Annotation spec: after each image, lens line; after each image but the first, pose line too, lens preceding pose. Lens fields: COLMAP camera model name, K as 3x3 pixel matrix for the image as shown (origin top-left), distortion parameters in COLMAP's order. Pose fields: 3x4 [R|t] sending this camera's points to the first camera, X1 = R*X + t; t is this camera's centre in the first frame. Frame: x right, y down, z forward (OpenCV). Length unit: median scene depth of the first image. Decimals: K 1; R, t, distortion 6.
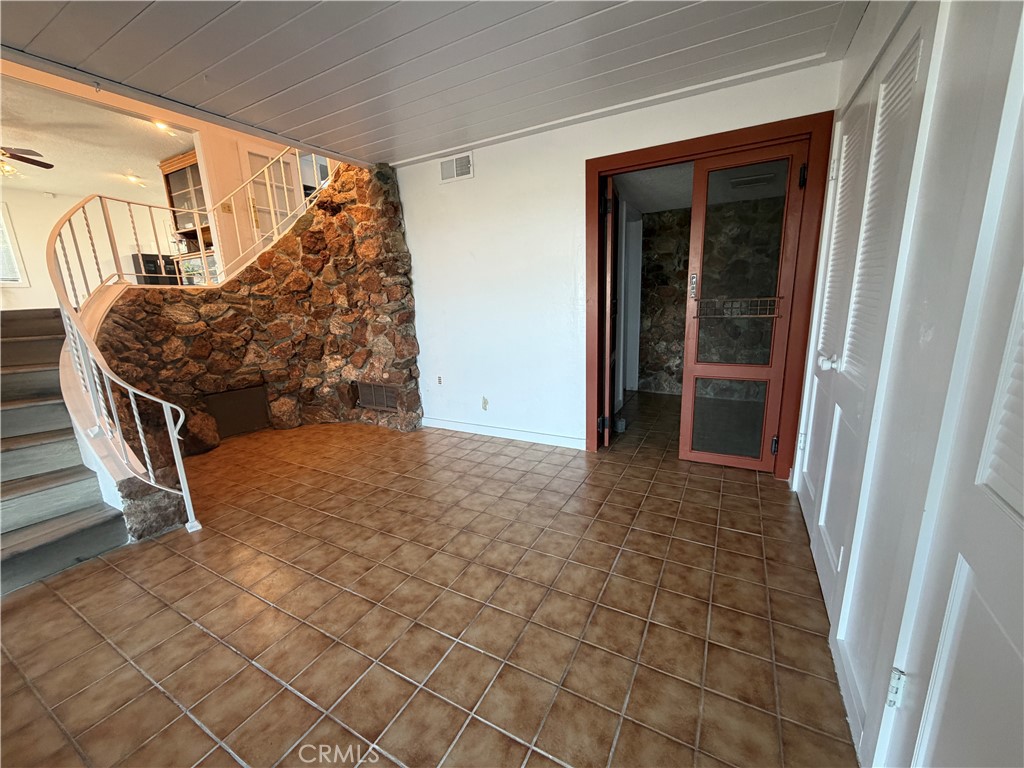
lens RADIAL K [[408.1, 0, 509.8], [0, 408.1, 385.5], [0, 0, 1]] dist [-0.000025, -0.000003]
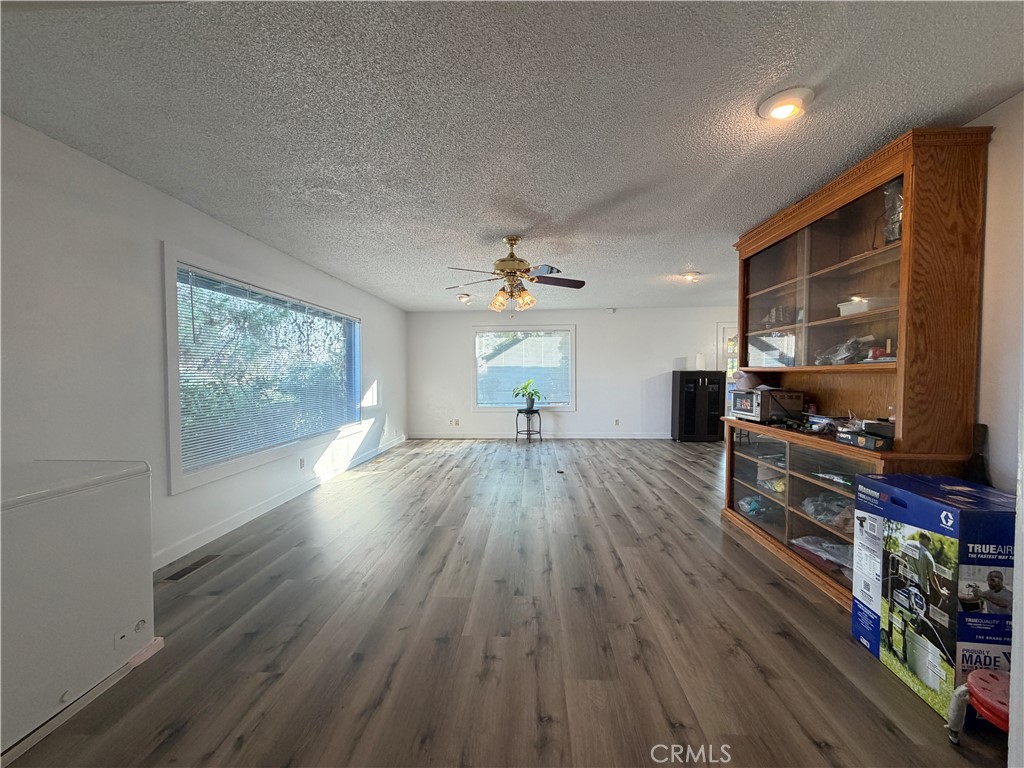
lens RADIAL K [[408.1, 0, 509.8], [0, 408.1, 385.5], [0, 0, 1]] dist [-0.000025, -0.000003]
pose [[0.432644, 0.063345, -0.899337, -0.910459], [-0.205732, 0.978146, -0.030075, -0.520557], [0.877778, 0.198034, 0.436221, 1.003646]]
